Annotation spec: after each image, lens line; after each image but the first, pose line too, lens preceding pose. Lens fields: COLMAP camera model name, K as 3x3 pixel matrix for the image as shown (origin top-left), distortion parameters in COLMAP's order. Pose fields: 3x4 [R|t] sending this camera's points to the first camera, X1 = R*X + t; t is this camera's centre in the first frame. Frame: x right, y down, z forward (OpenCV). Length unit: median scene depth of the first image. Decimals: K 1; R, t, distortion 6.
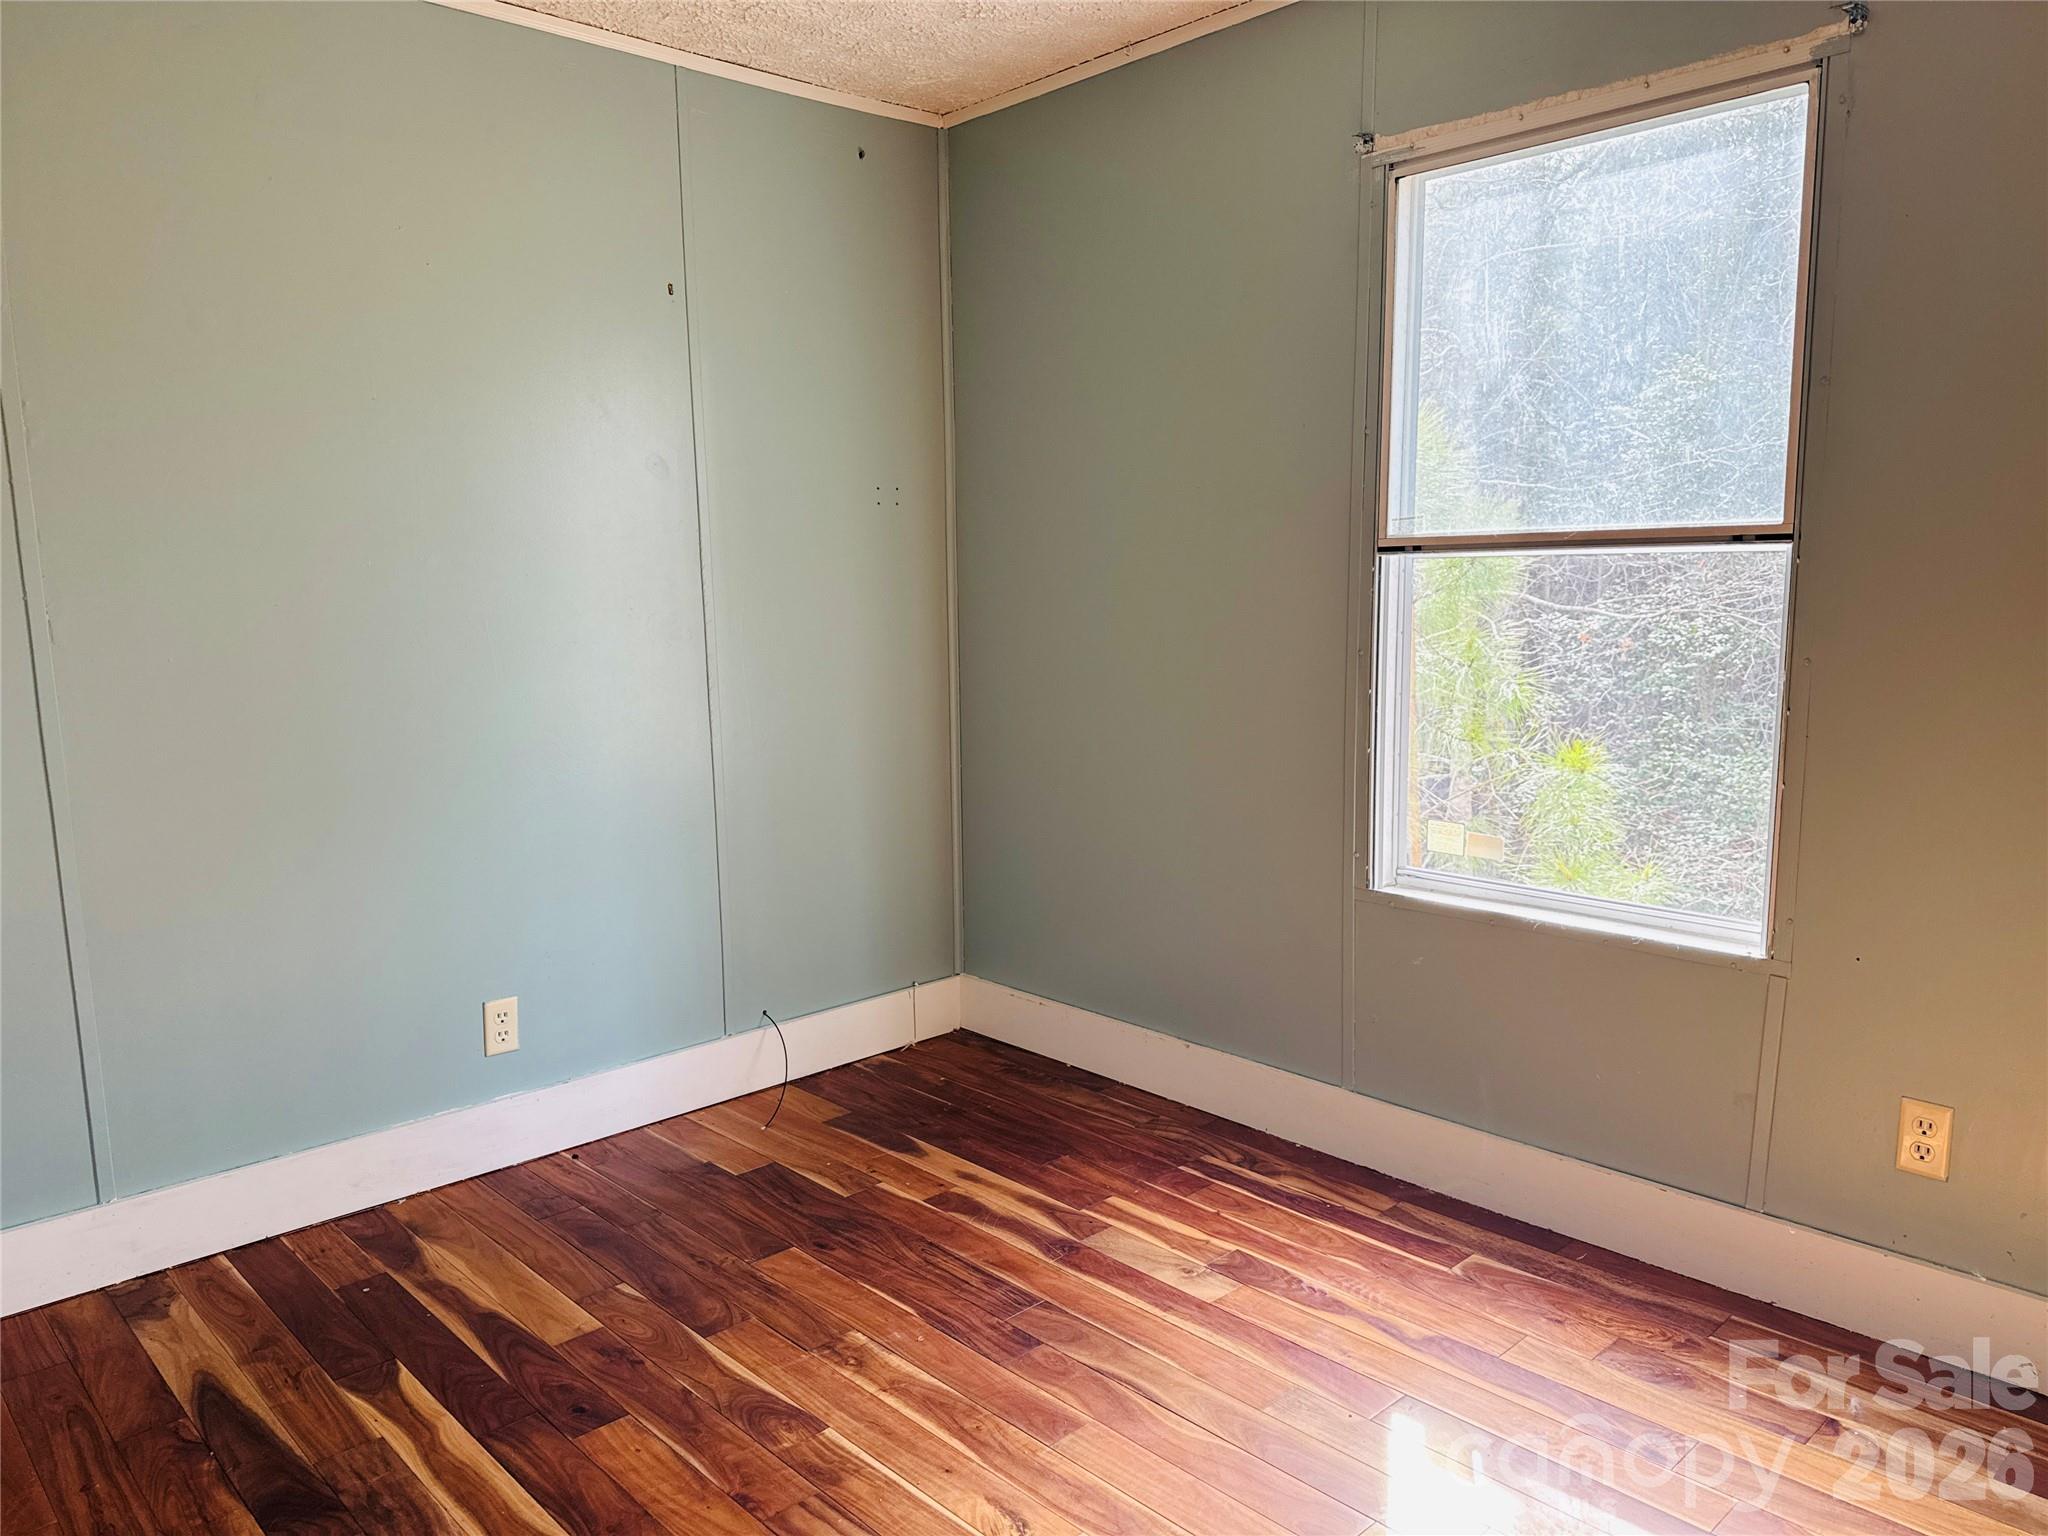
lens RADIAL K [[1456.4, 0, 1024.6], [0, 1456.4, 759.2], [0, 0, 1]] dist [0.056158, -0.057614]
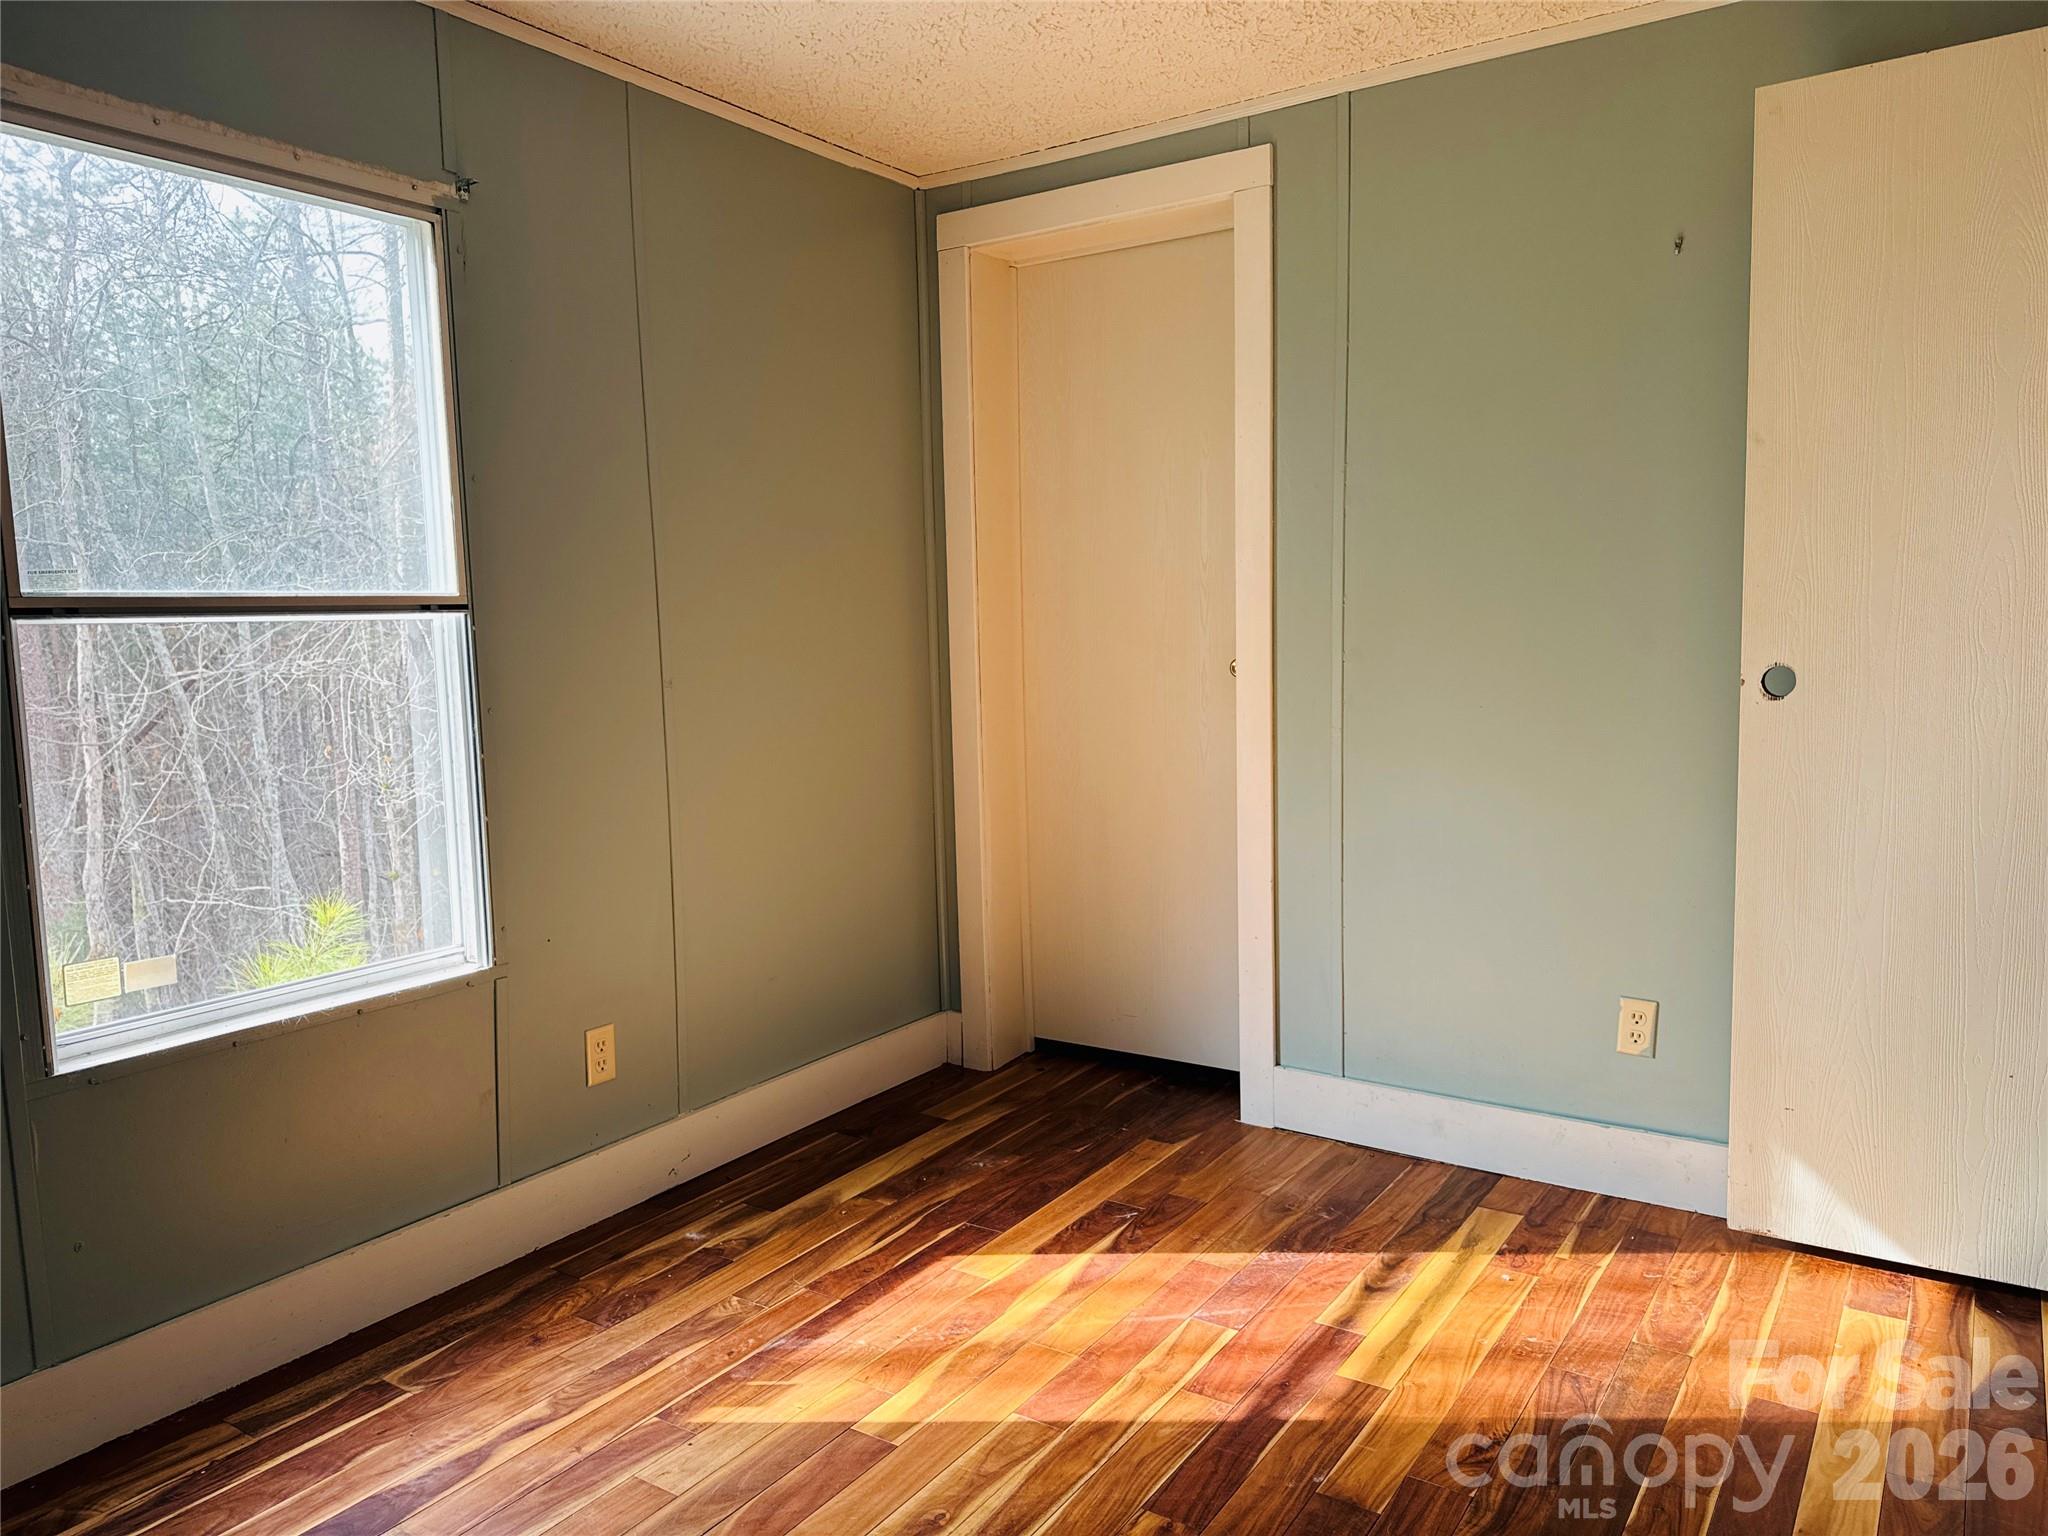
lens RADIAL K [[1456.4, 0, 1030.0], [0, 1456.4, 765.4], [0, 0, 1]] dist [0.056158, -0.057614]
pose [[-0.229288, -0.081315, 0.969956, -0.661312], [0.147682, 0.982061, 0.117240, -0.088385], [-0.962090, 0.170127, -0.213166, 0.756997]]
